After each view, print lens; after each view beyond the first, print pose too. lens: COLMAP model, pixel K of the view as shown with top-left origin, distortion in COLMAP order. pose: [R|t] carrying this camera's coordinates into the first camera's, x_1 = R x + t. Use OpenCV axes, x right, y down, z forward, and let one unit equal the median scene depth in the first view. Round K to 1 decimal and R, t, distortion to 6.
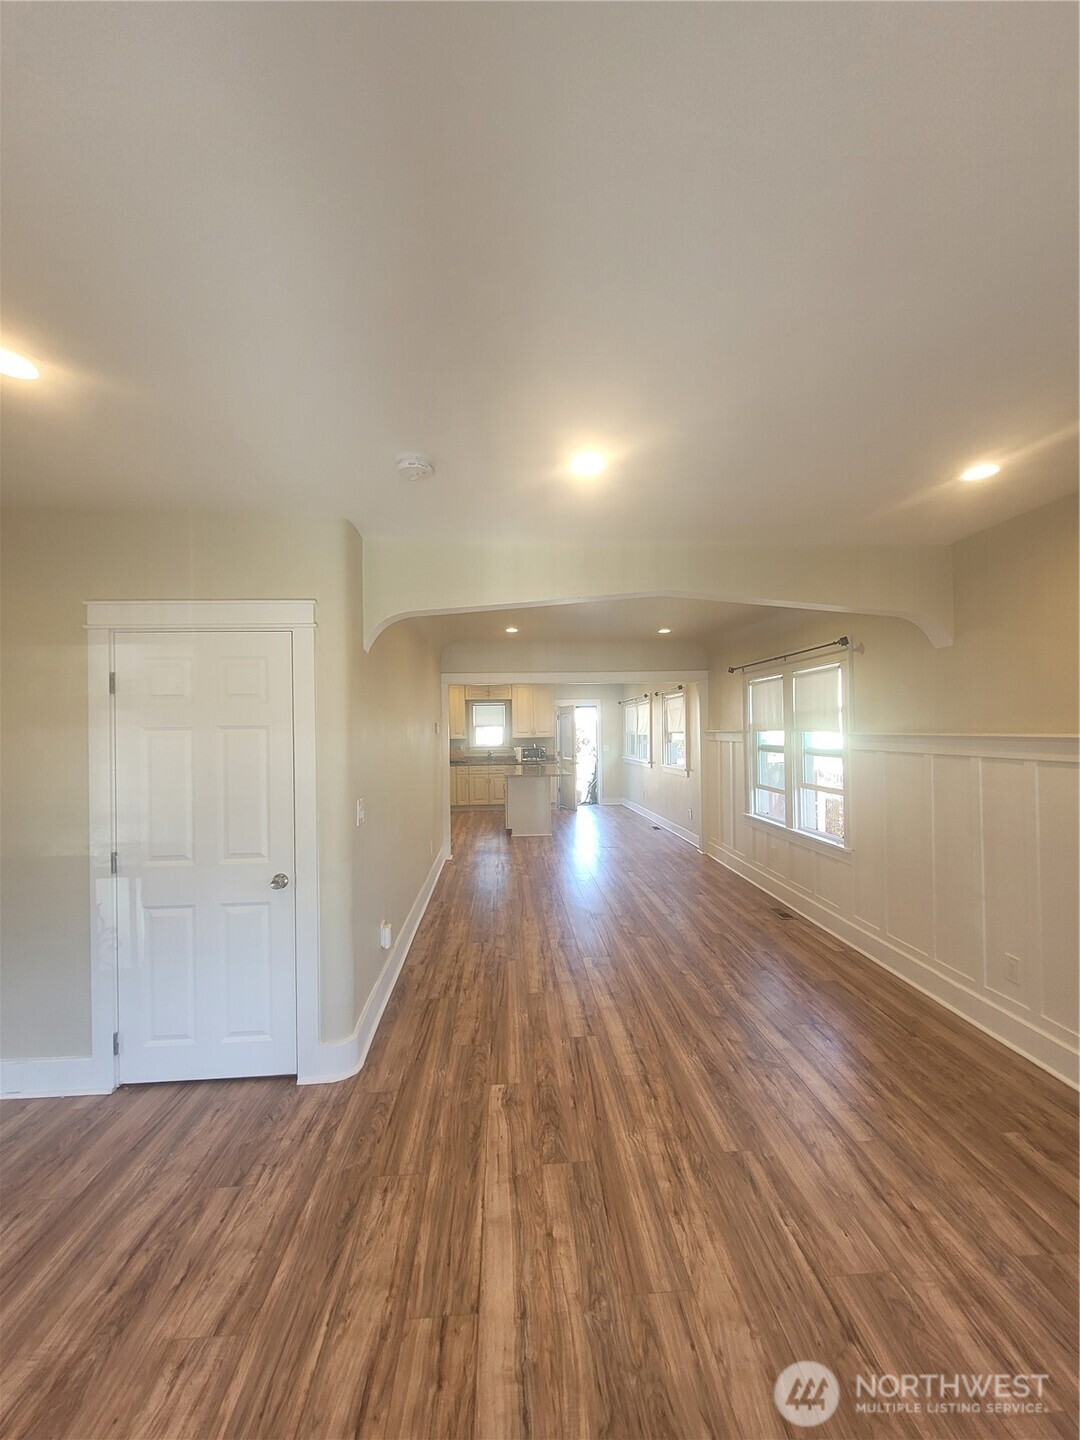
lens RADIAL K [[565.1, 0, 531.8], [0, 565.1, 729.3], [0, 0, 1]] dist [0.000701, 0.000135]
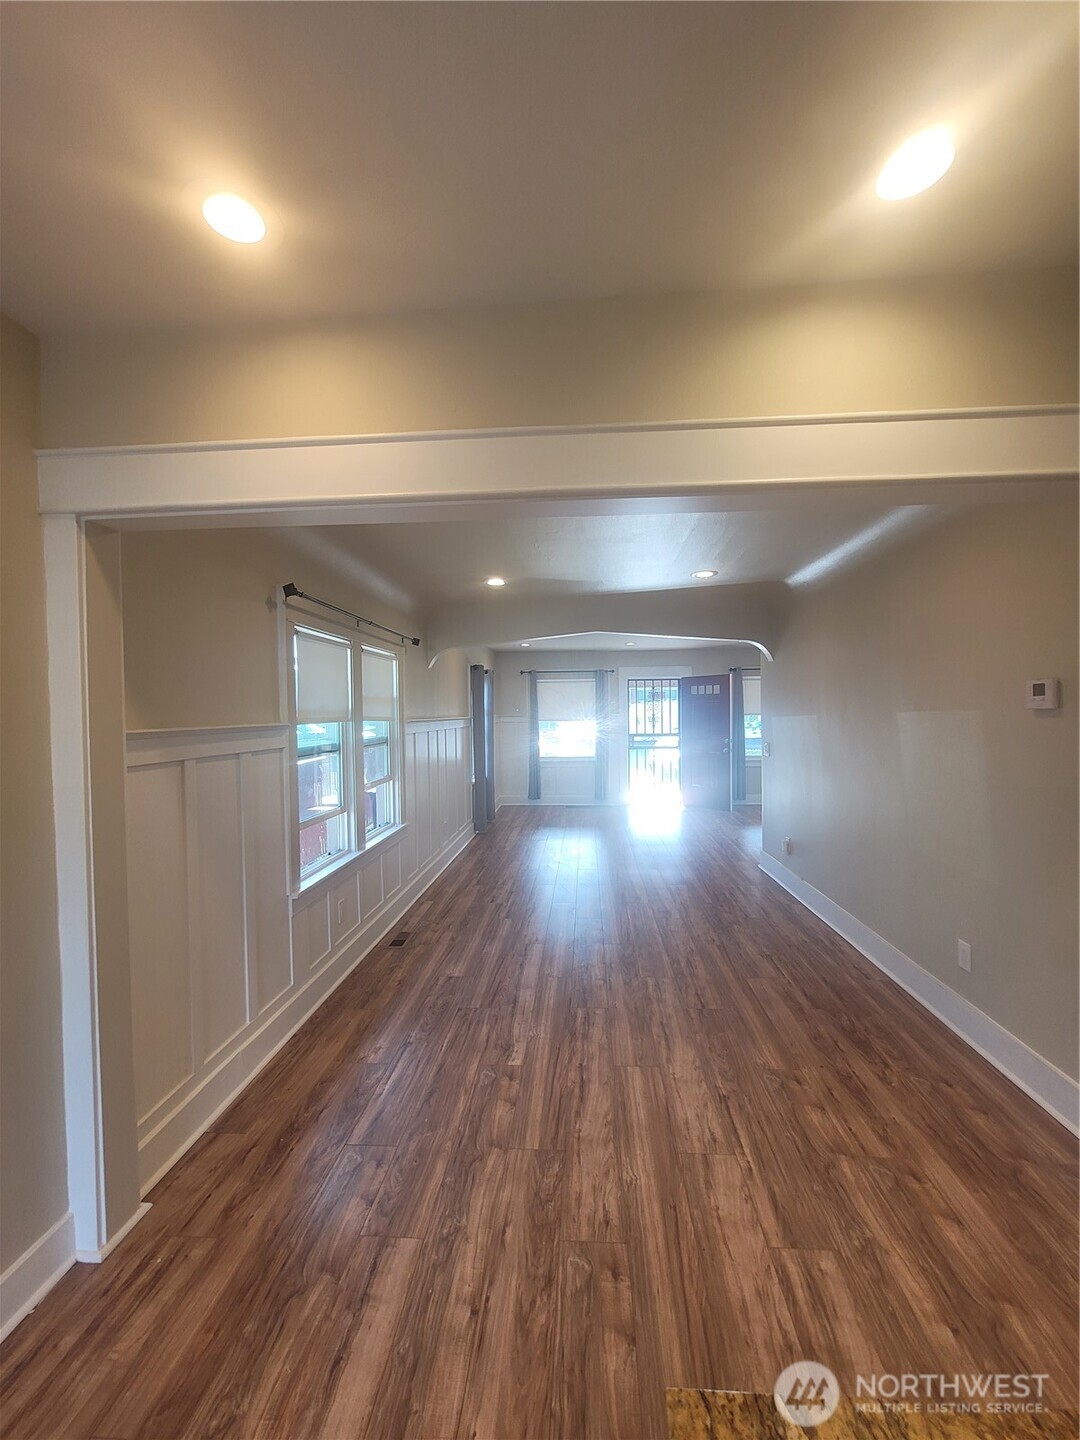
lens RADIAL K [[565.1, 0, 543.4], [0, 565.1, 720.9], [0, 0, 1]] dist [0.000701, 0.000135]
pose [[-0.991580, 0.026884, 0.126673, 0.132771], [0.029435, 0.999399, 0.018310, -0.003443], [-0.126105, 0.021884, -0.991776, 1.957774]]
